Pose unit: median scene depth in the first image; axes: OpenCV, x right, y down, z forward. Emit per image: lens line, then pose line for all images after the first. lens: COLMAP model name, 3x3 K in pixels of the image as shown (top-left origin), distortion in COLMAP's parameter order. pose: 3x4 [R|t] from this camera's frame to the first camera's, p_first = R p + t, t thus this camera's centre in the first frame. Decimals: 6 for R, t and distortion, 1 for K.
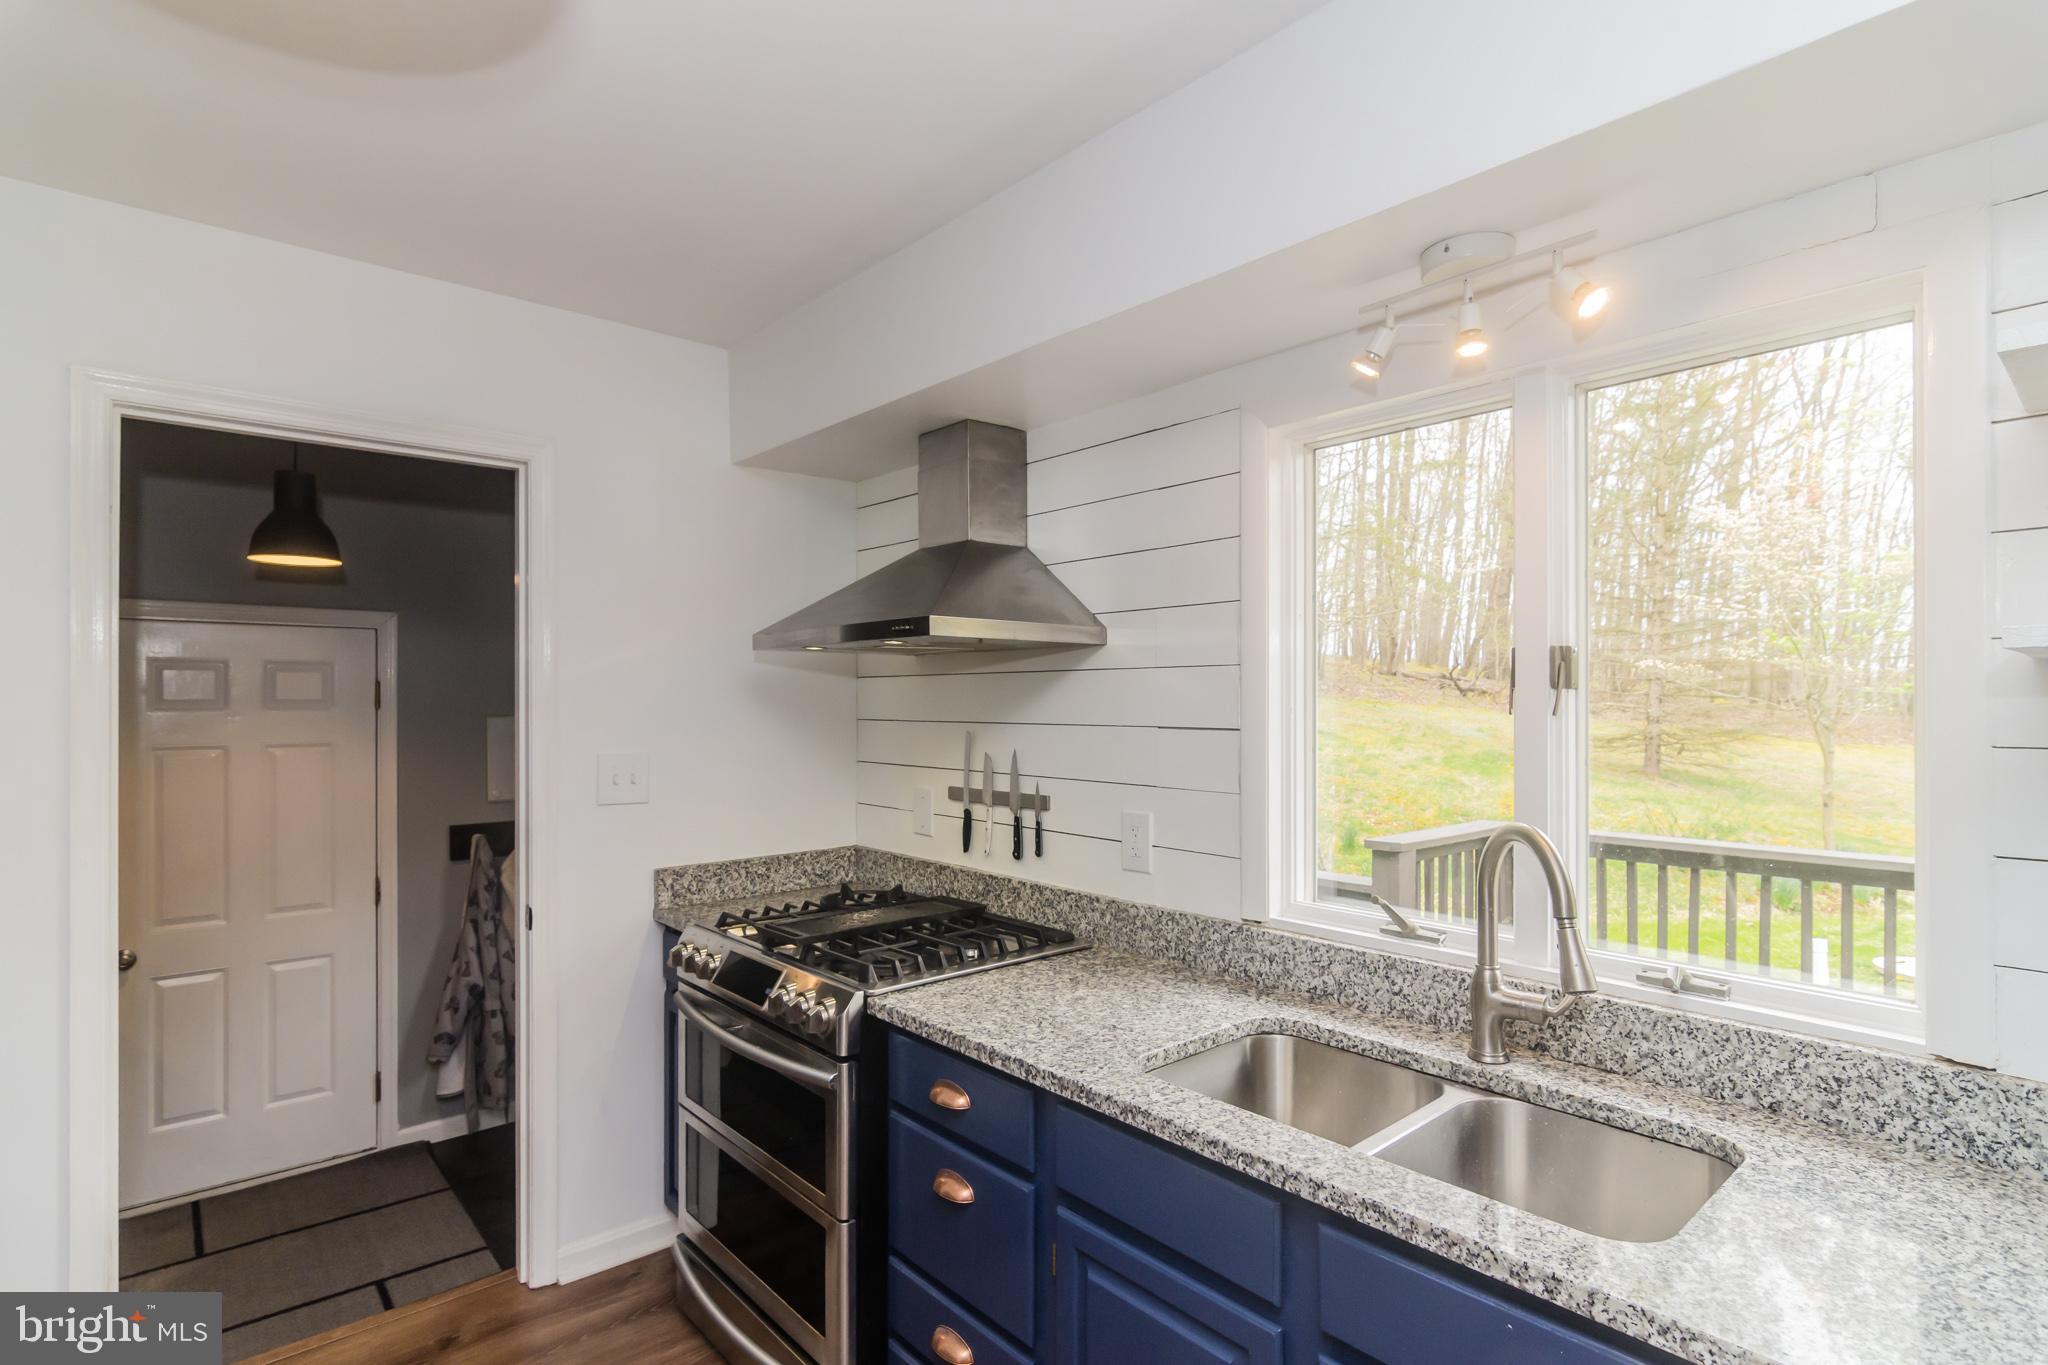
lens RADIAL K [[1008.5, 0, 1013.1], [0, 1008.5, 697.6], [0, 0, 1]] dist [-0.000440, -0.000351]
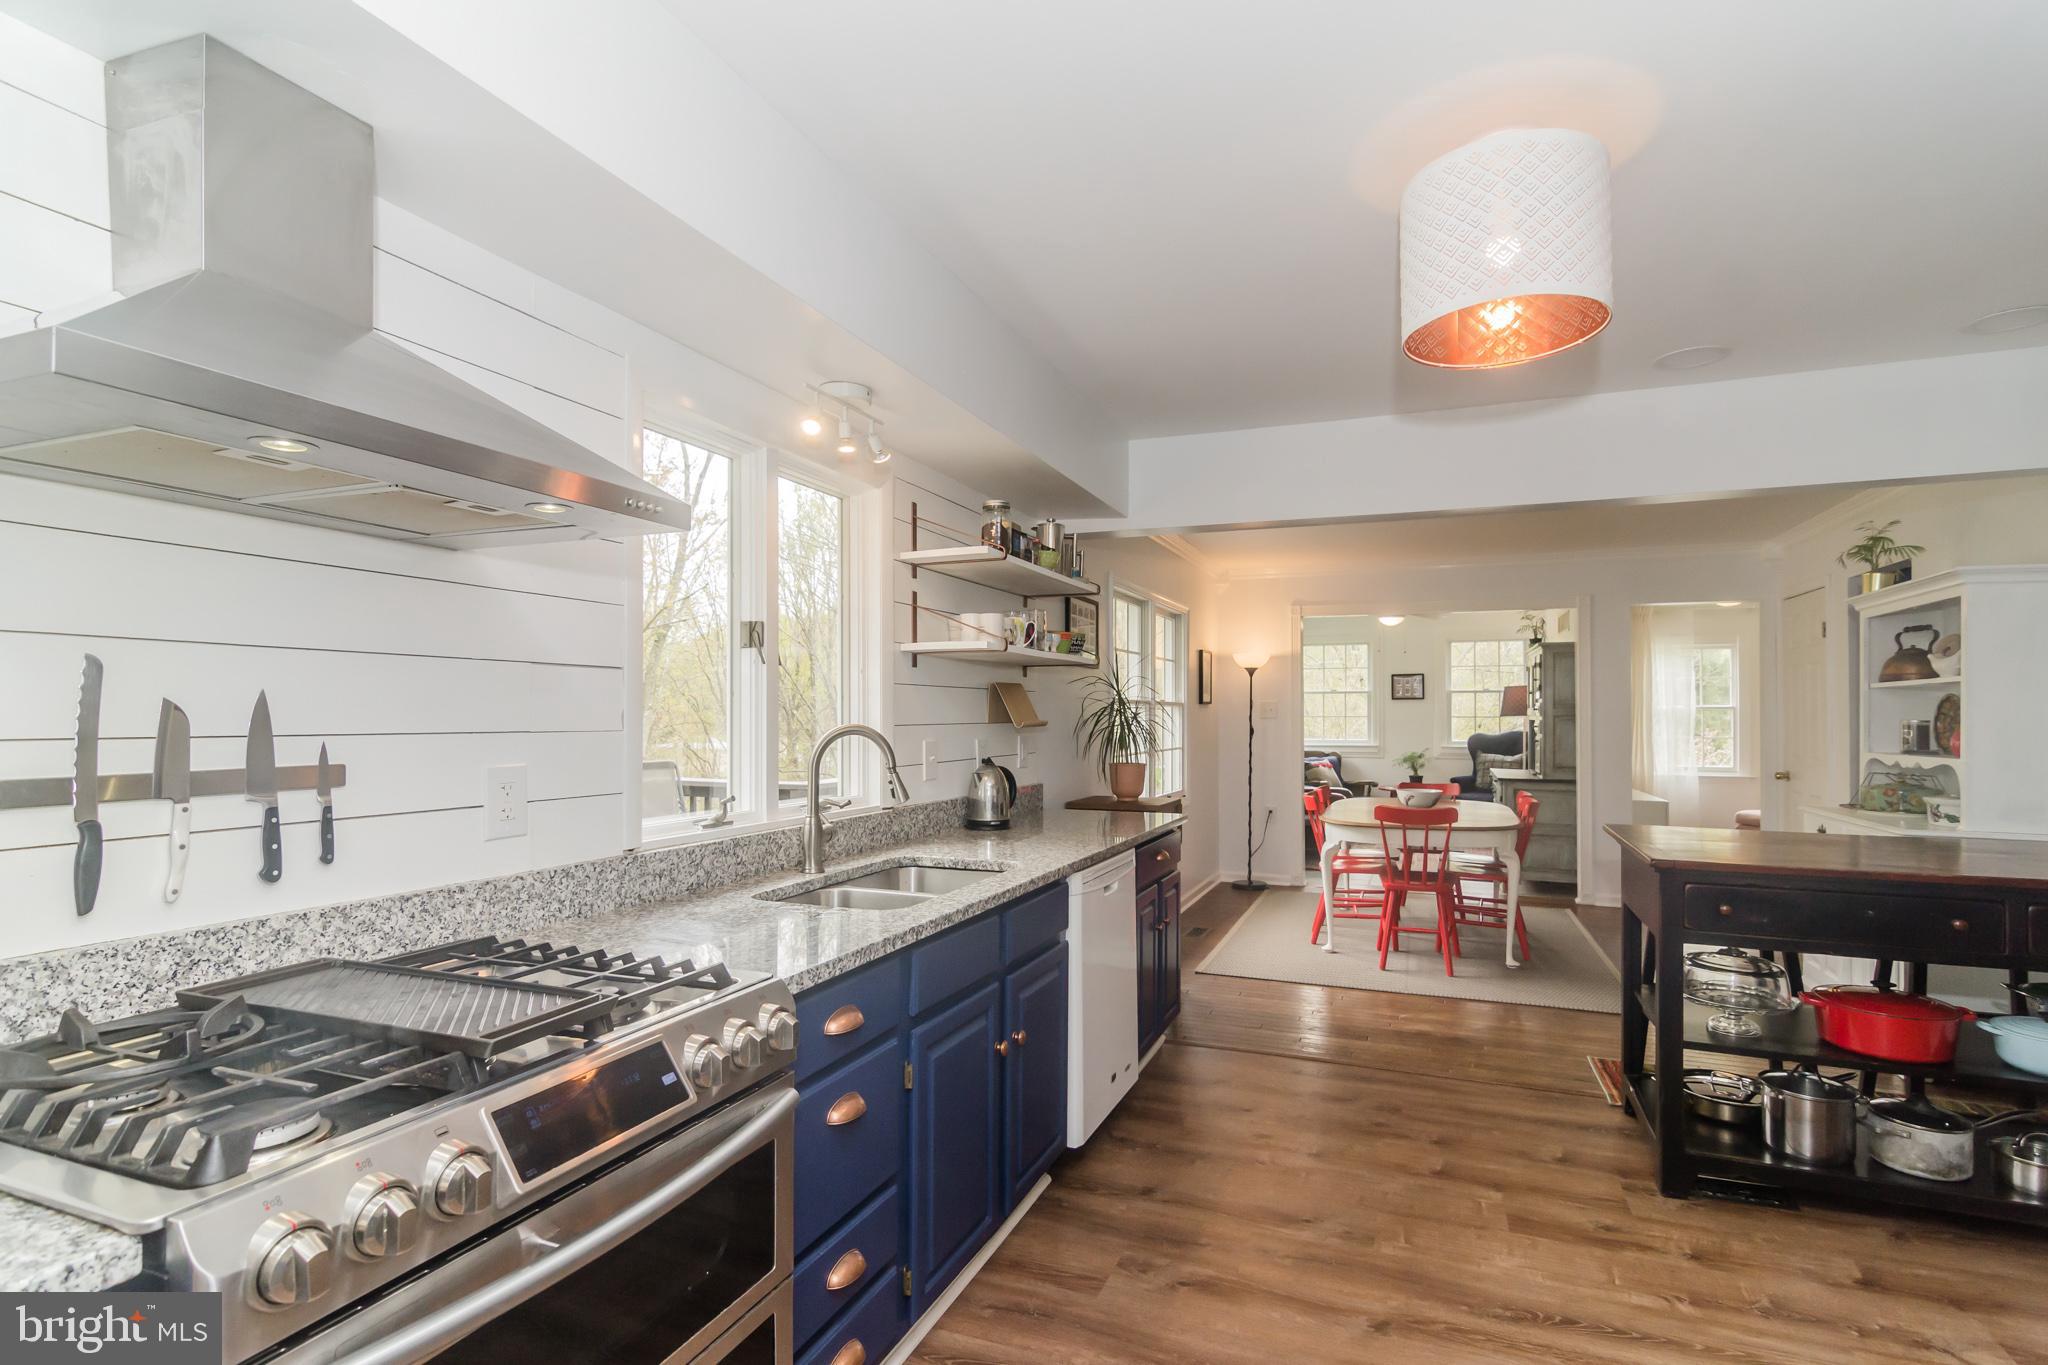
lens RADIAL K [[987.9, 0, 1011.5], [0, 987.9, 709.7], [0, 0, 1]] dist [-0.003299, -0.000826]
pose [[-0.431430, 0.004760, 0.902134, -0.684705], [-0.003897, 0.999967, -0.007139, 0.064316], [-0.902138, -0.006595, -0.431397, 0.862134]]
